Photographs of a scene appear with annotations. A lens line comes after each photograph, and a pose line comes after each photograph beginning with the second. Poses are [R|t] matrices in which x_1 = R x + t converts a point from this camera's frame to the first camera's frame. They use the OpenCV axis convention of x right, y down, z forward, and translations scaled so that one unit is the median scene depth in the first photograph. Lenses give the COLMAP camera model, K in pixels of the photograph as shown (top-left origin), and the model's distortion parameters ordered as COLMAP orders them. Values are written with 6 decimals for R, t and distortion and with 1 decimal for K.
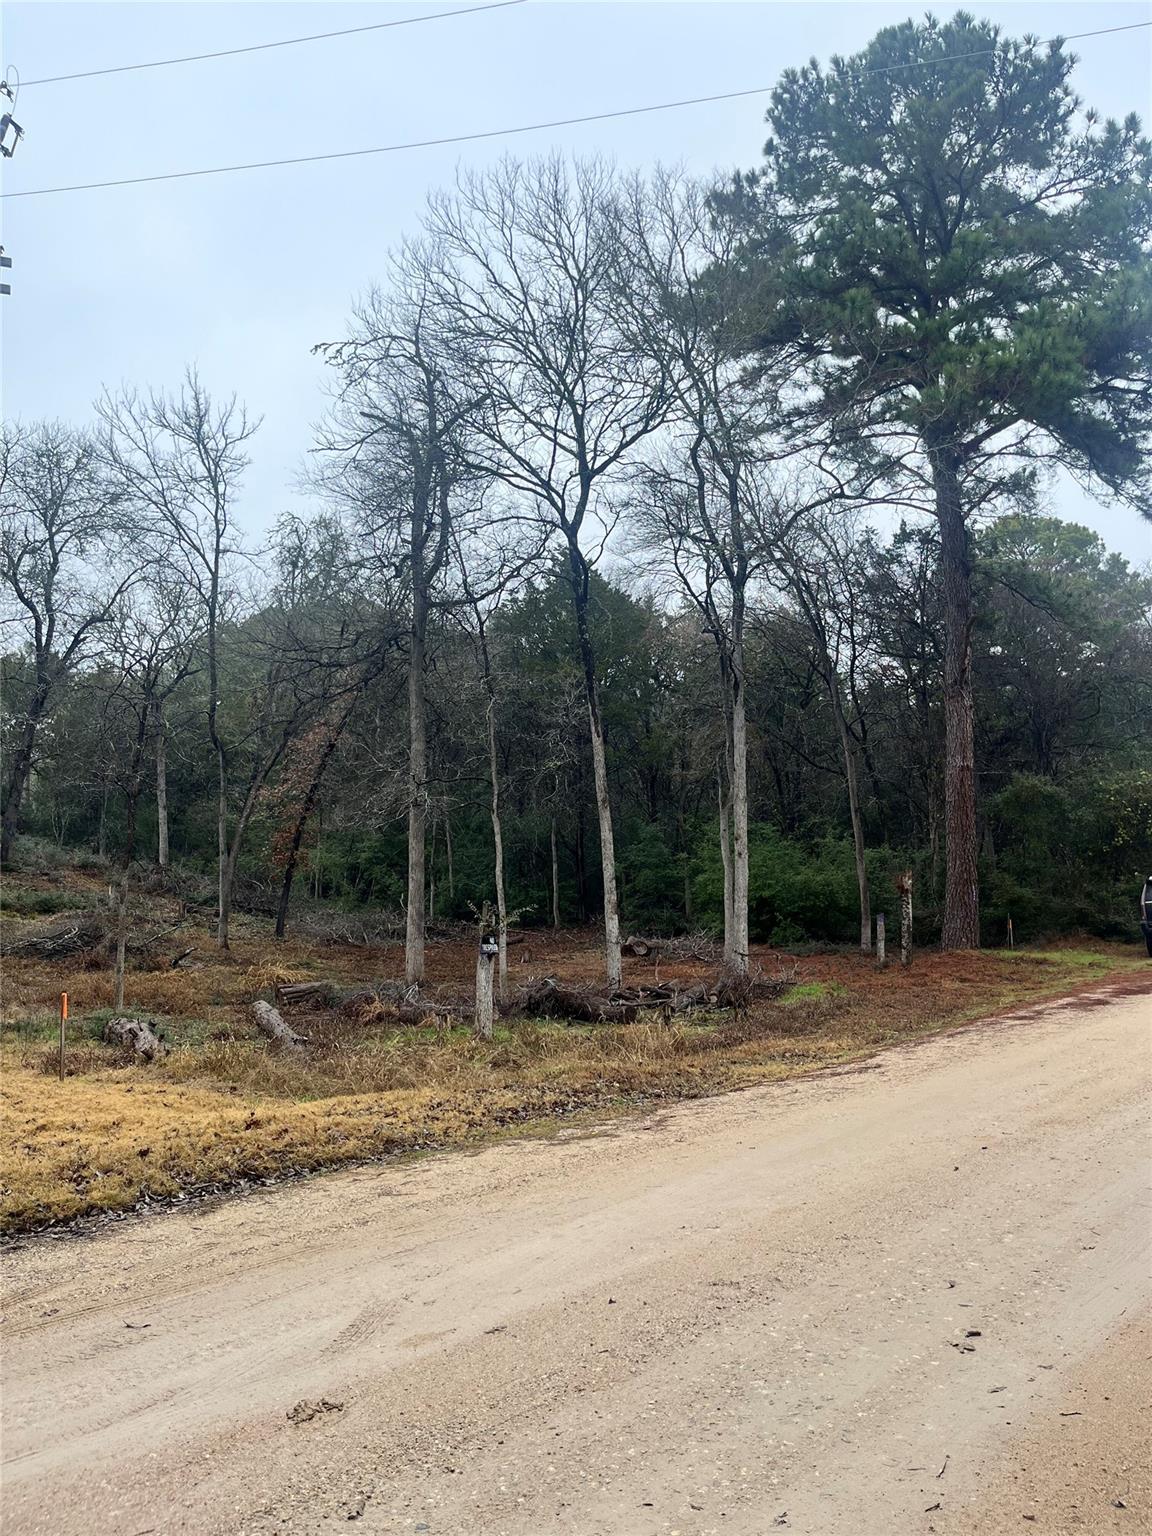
lens RADIAL K [[1150.6, 0, 578.3], [0, 1150.6, 766.7], [0, 0, 1]] dist [0.038715, -0.034629]
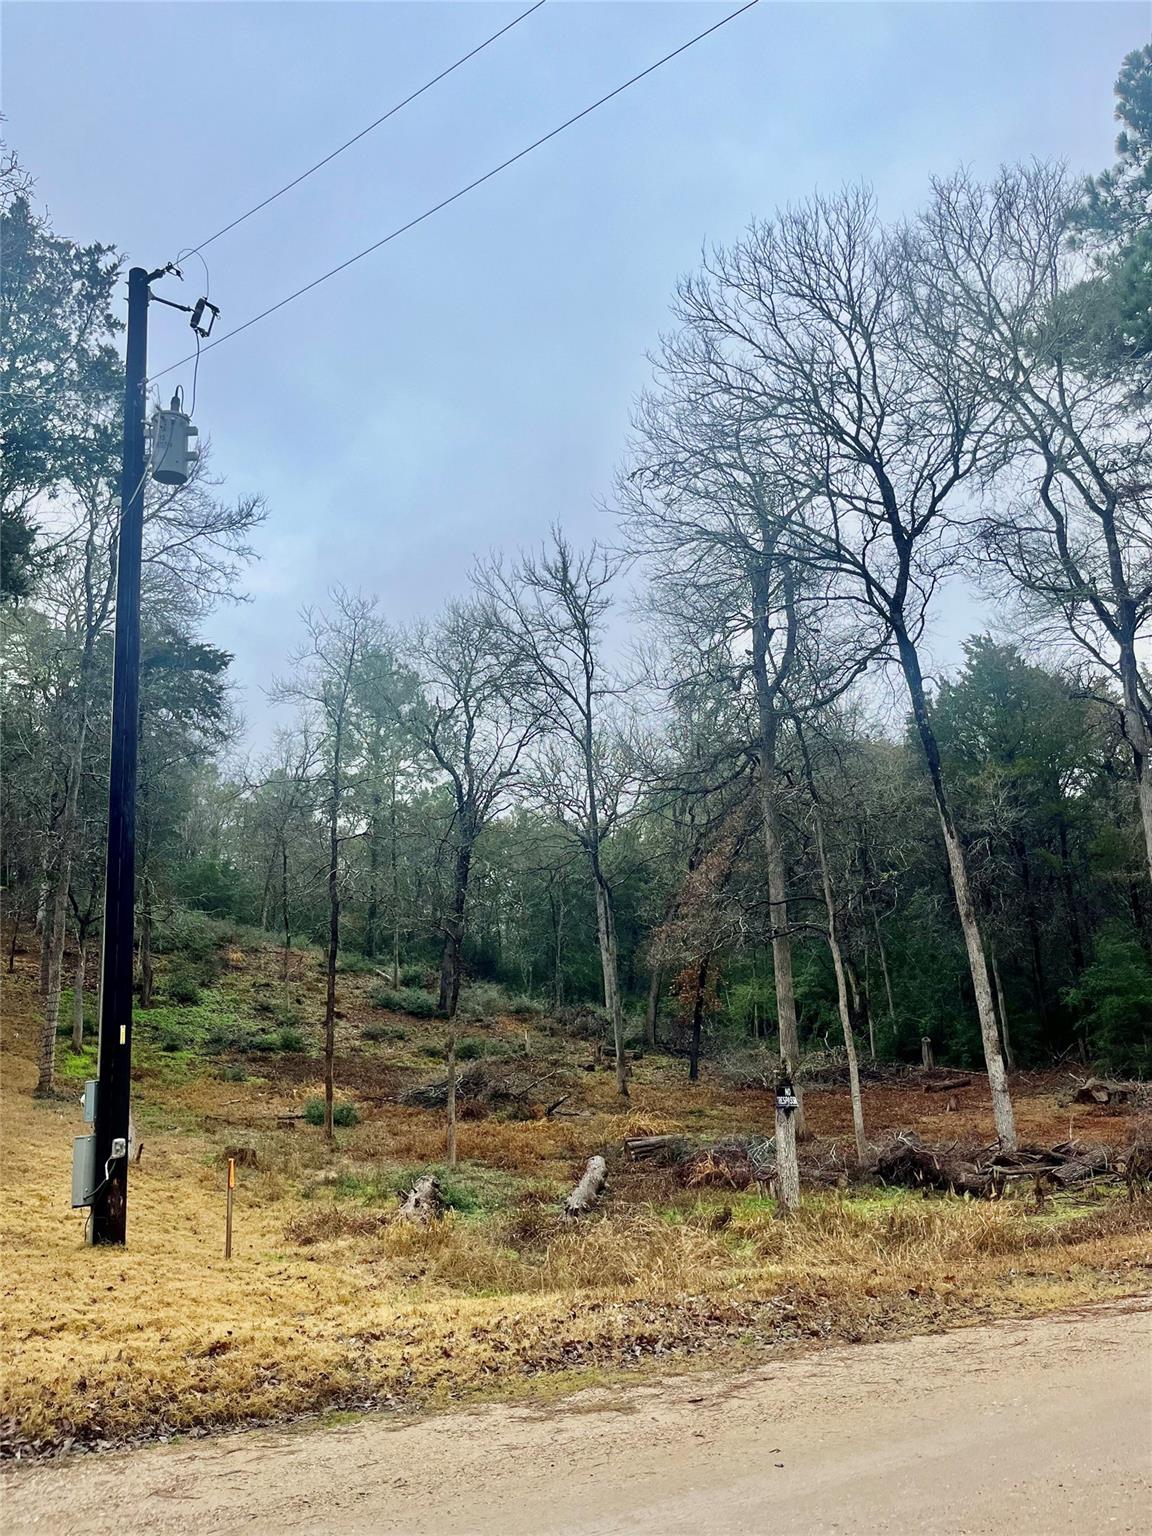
lens RADIAL K [[1150.6, 0, 586.3], [0, 1150.6, 770.1], [0, 0, 1]] dist [0.038715, -0.034629]
pose [[0.914010, -0.113918, -0.389370, 0.089398], [0.069597, 0.989568, -0.126144, 0.010190], [0.399678, 0.088197, 0.912403, 0.099748]]
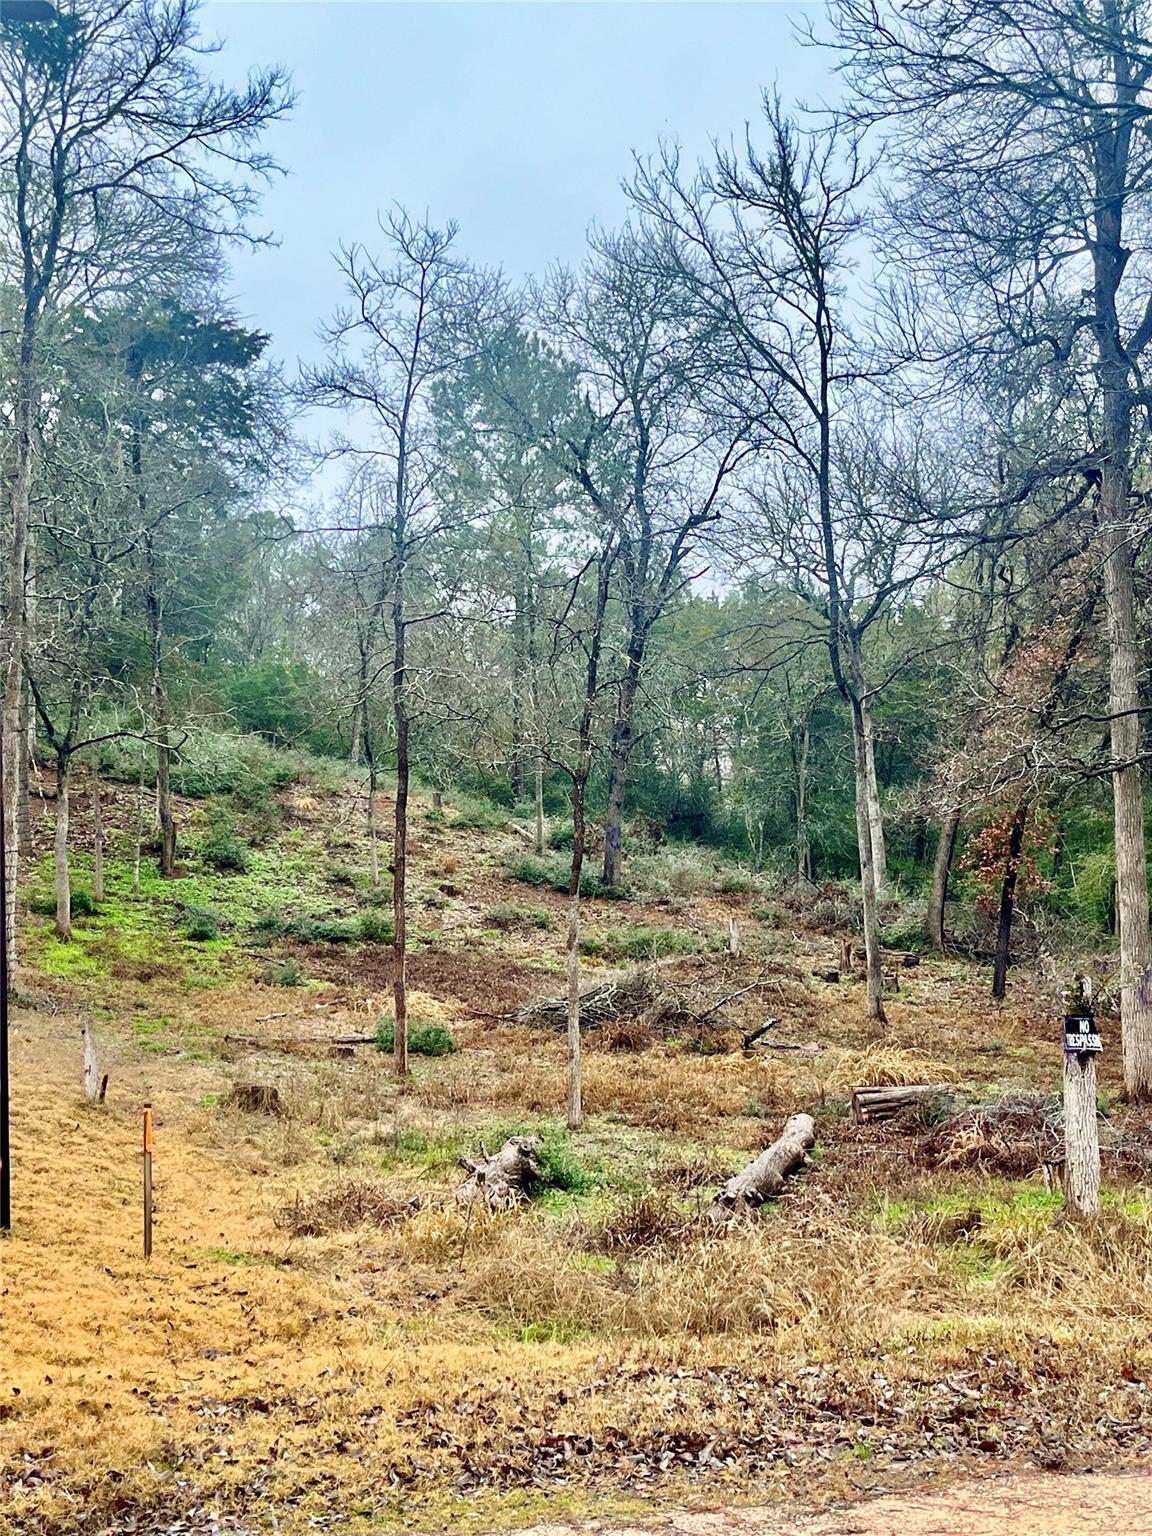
lens RADIAL K [[1779.4, 0, 586.7], [0, 1779.4, 771.4], [0, 0, 1]] dist [0.042351, 0.000000]
pose [[0.839069, -0.056789, -0.541053, 0.105790], [0.069191, 0.997600, 0.002594, 0.014923], [0.539607, -0.039613, 0.840984, 0.147507]]
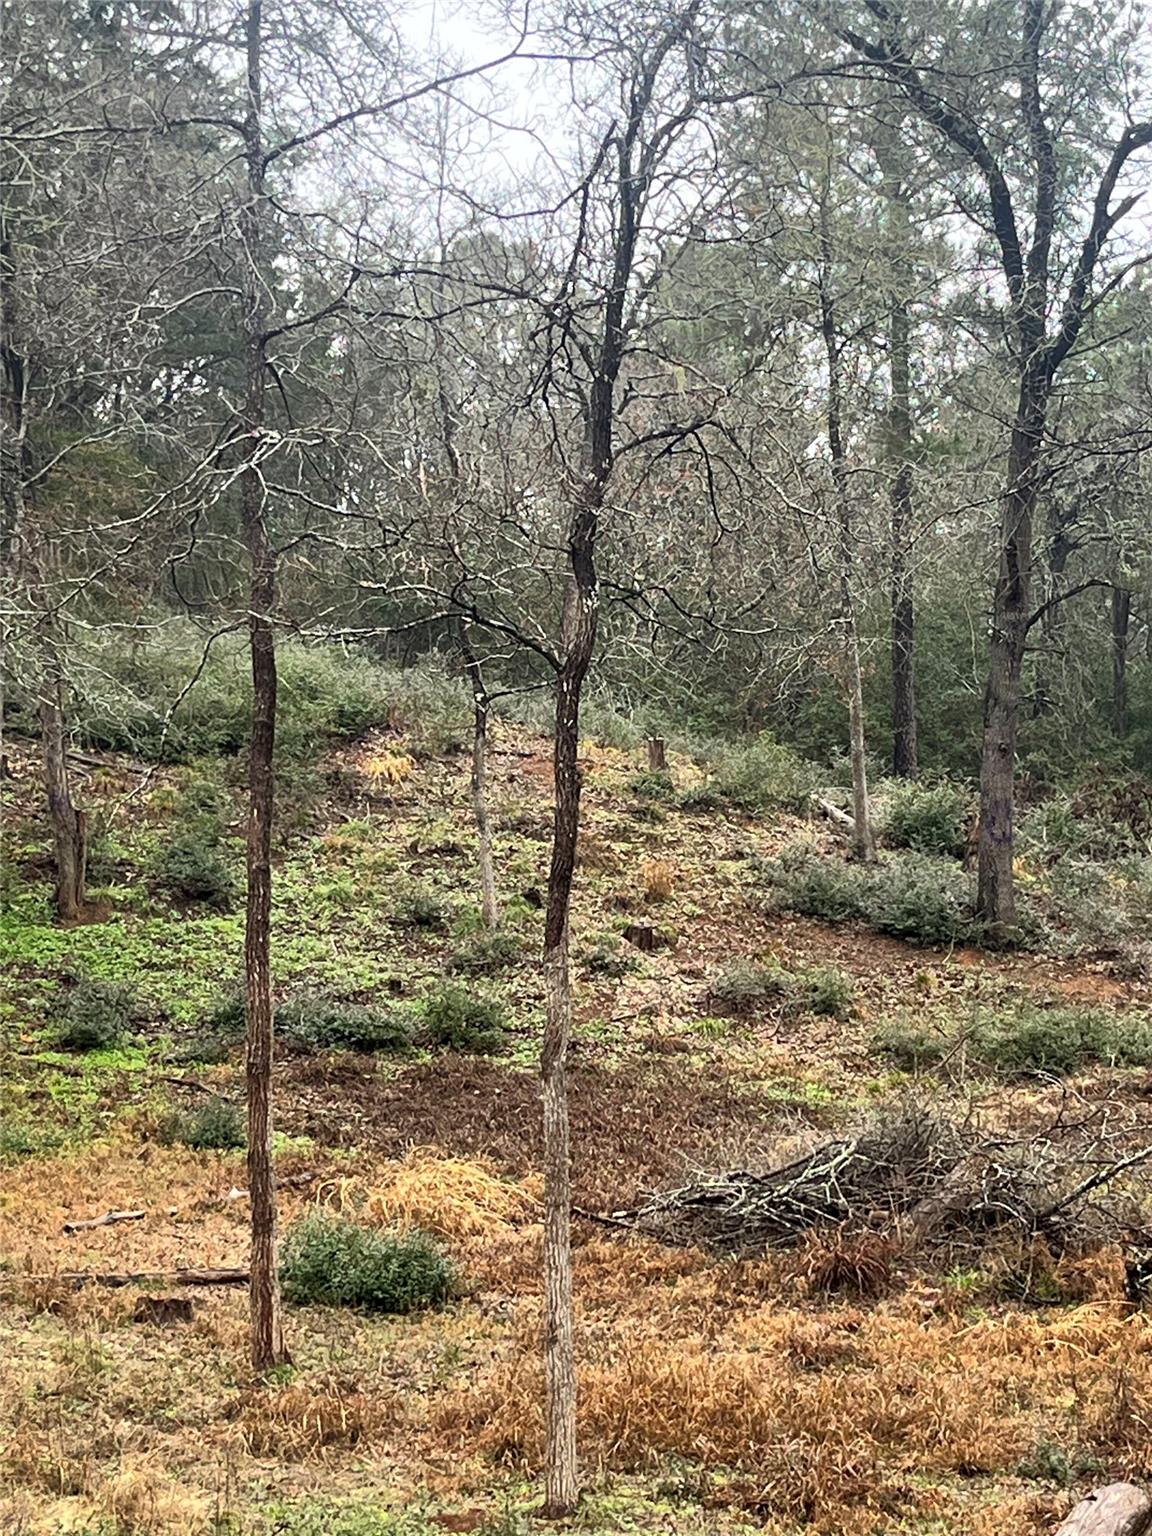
lens RADIAL K [[3258.3, 0, 573.2], [0, 3258.3, 761.7], [0, 0, 1]] dist [0.051326, 0.000000]
pose [[0.724198, -0.072326, -0.685789, 0.087600], [0.100042, 0.994983, 0.000710, 0.035340], [0.682297, -0.069122, 0.727800, 0.357510]]
